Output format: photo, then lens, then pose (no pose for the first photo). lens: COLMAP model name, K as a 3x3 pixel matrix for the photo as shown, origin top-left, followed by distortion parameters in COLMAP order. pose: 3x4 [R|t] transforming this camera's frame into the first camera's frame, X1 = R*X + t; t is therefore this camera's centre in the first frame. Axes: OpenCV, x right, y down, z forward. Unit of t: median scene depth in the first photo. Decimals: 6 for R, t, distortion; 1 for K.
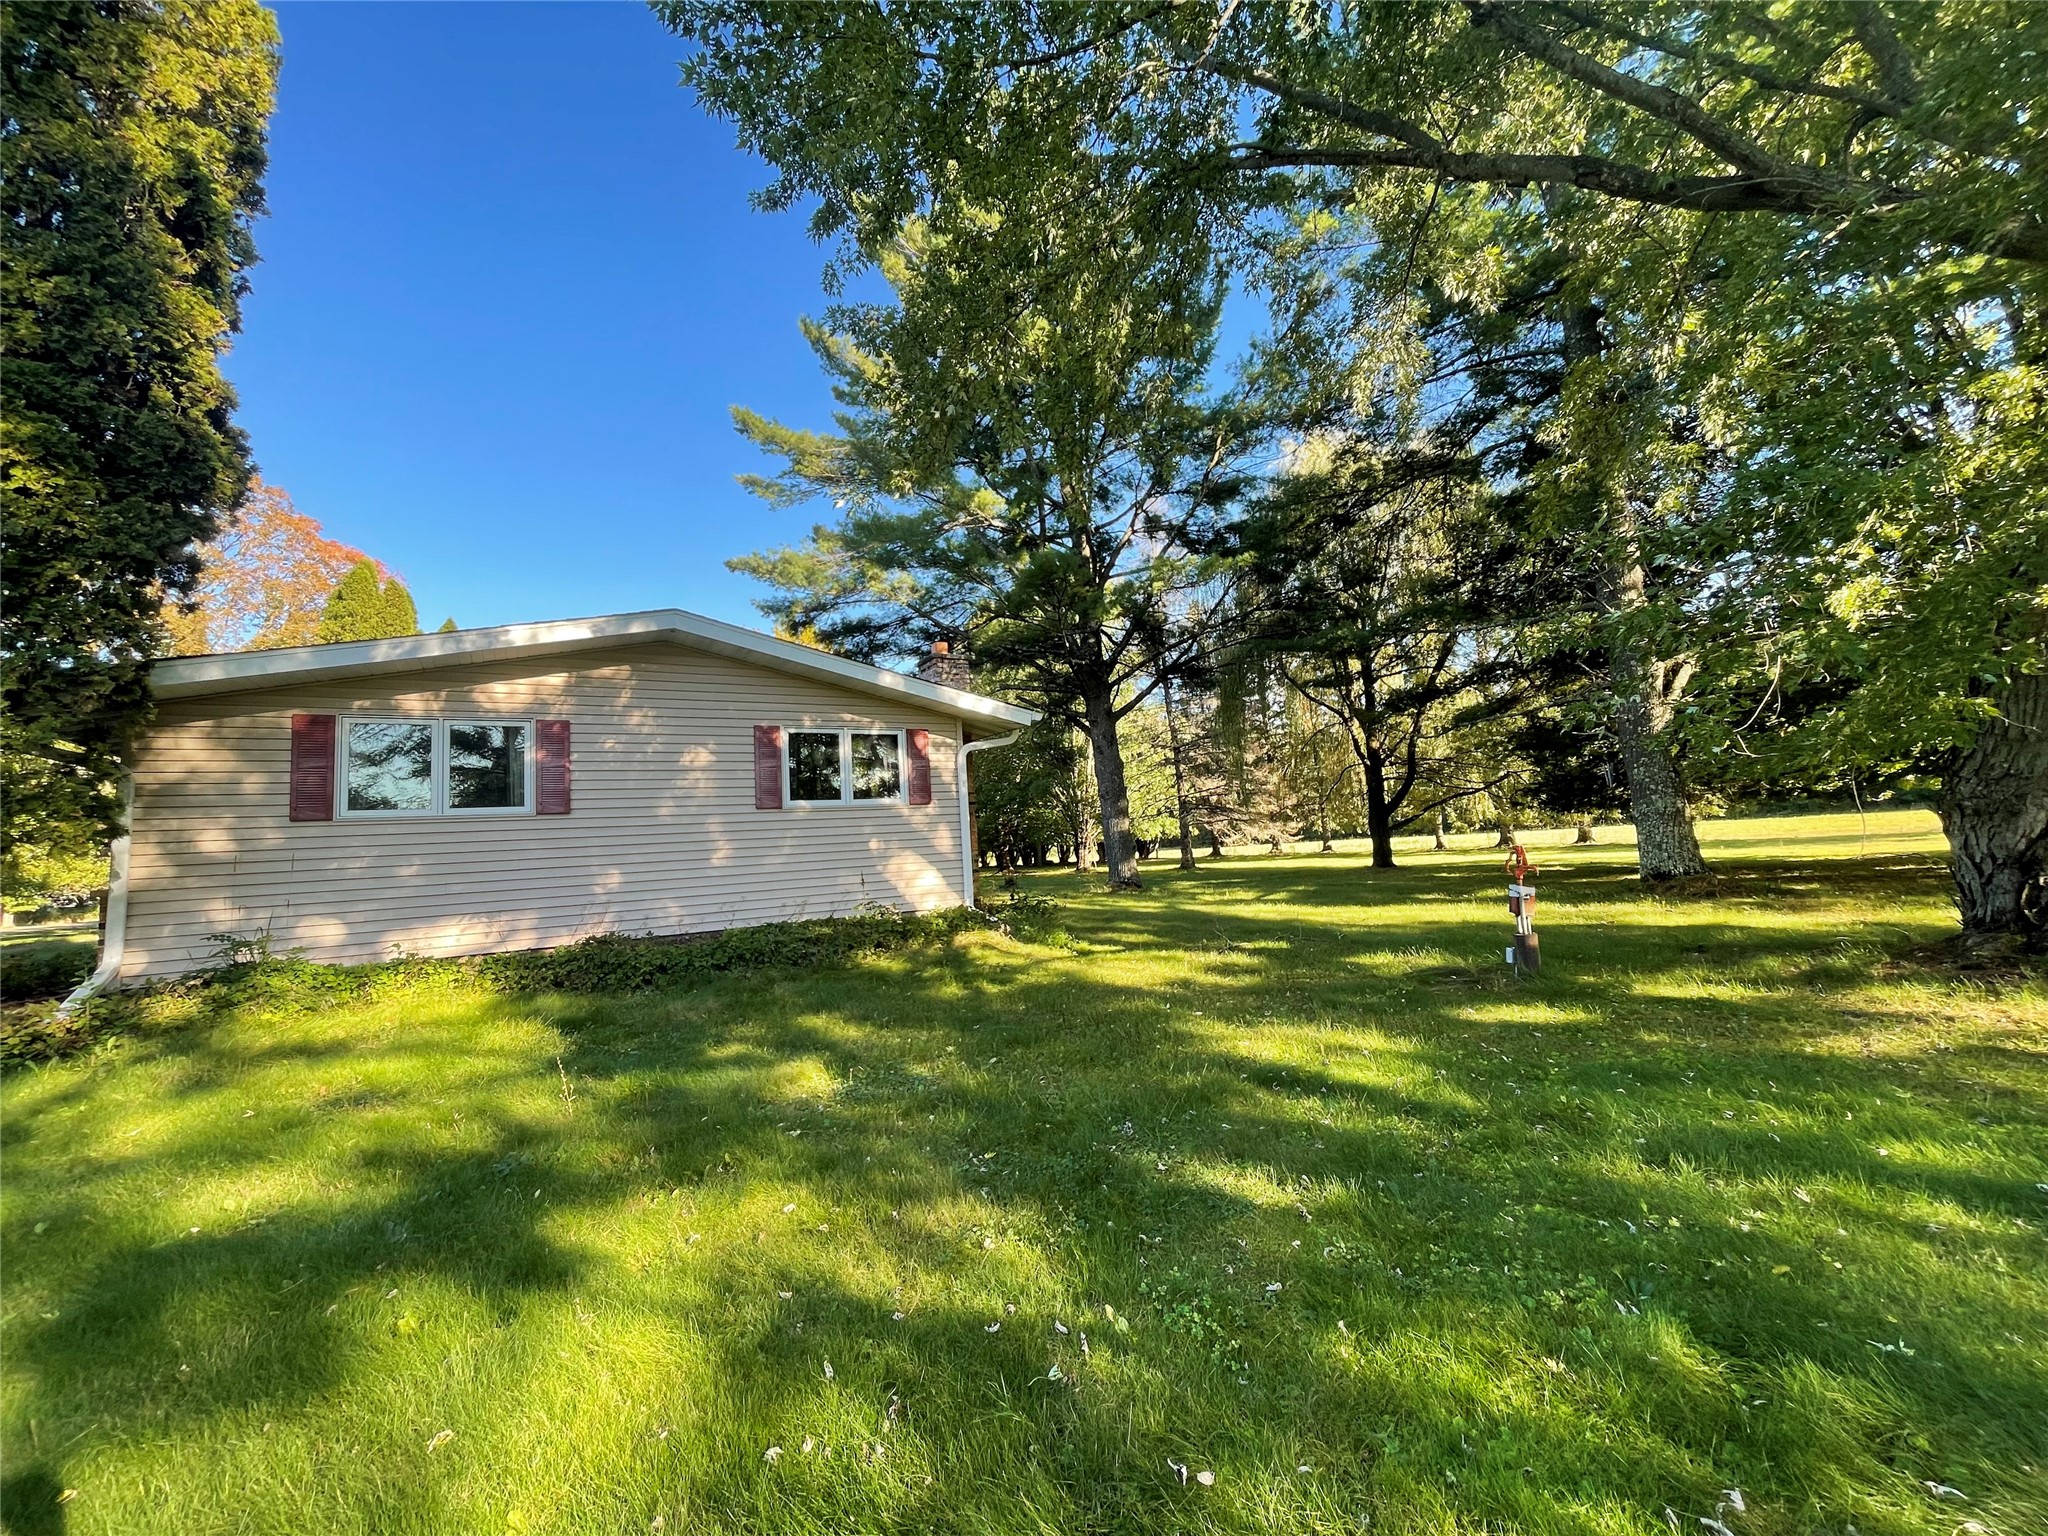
lens RADIAL K [[838.0, 0, 1024.0], [0, 838.0, 768.0], [0, 0, 1]] dist [-0.001002, -0.000130]
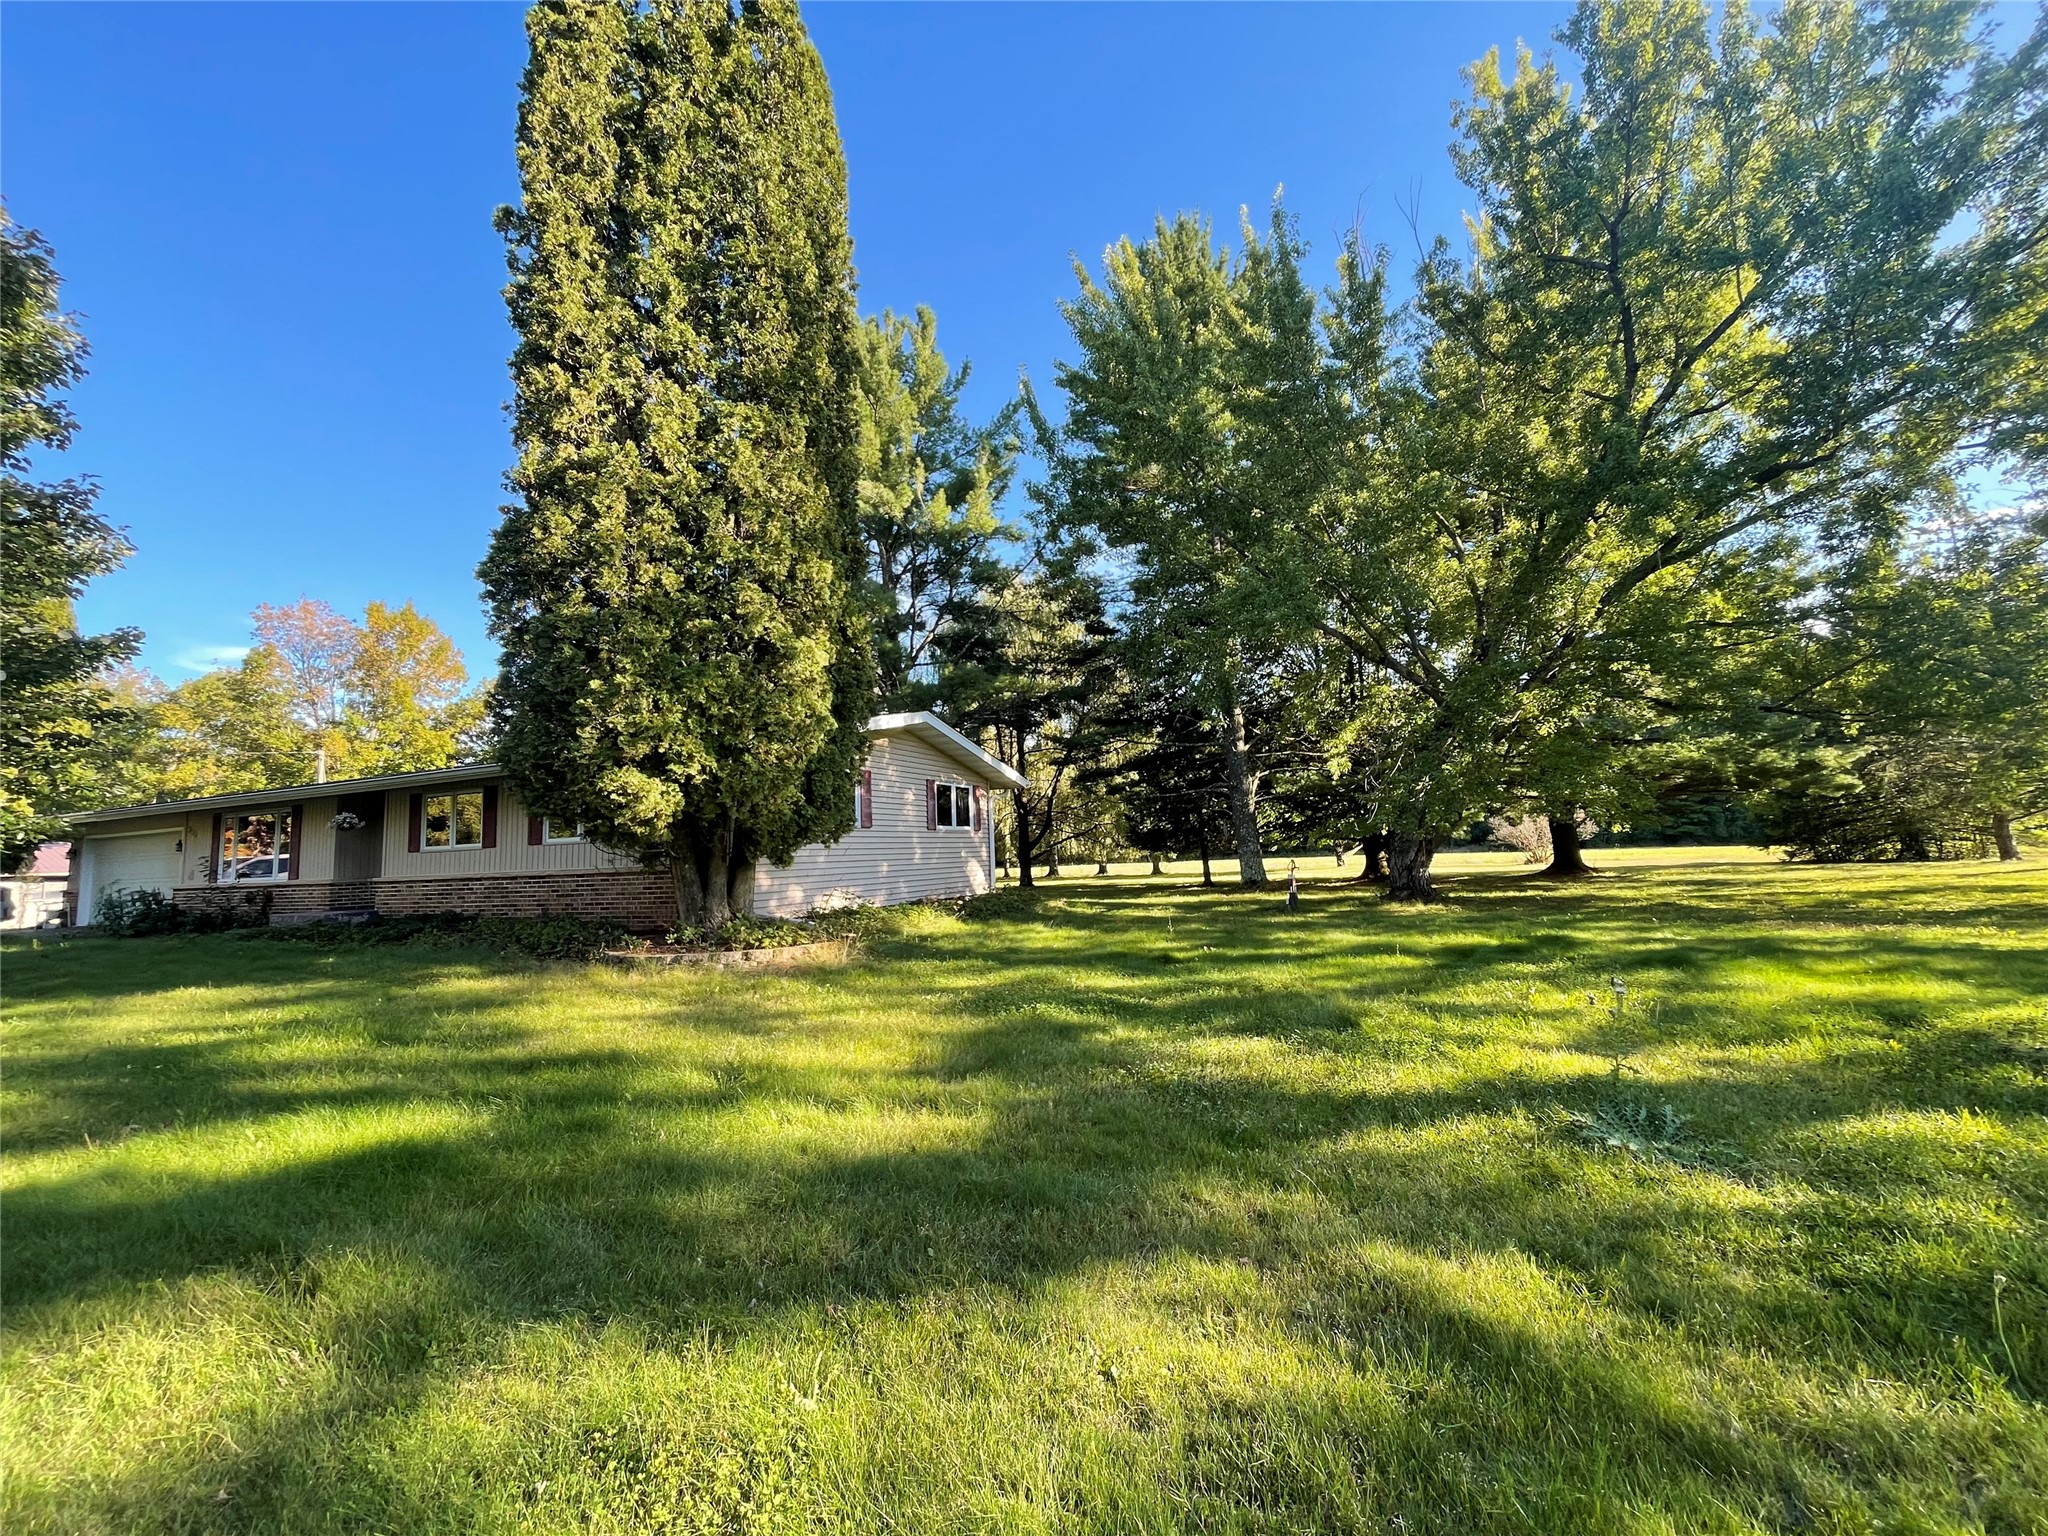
lens RADIAL K [[838.0, 0, 1024.0], [0, 838.0, 768.0], [0, 0, 1]] dist [-0.001002, -0.000130]
pose [[0.818429, 0.102752, 0.565346, -0.875390], [-0.081820, 0.994696, -0.062339, 0.012241], [-0.568753, 0.004763, 0.822495, -0.367390]]
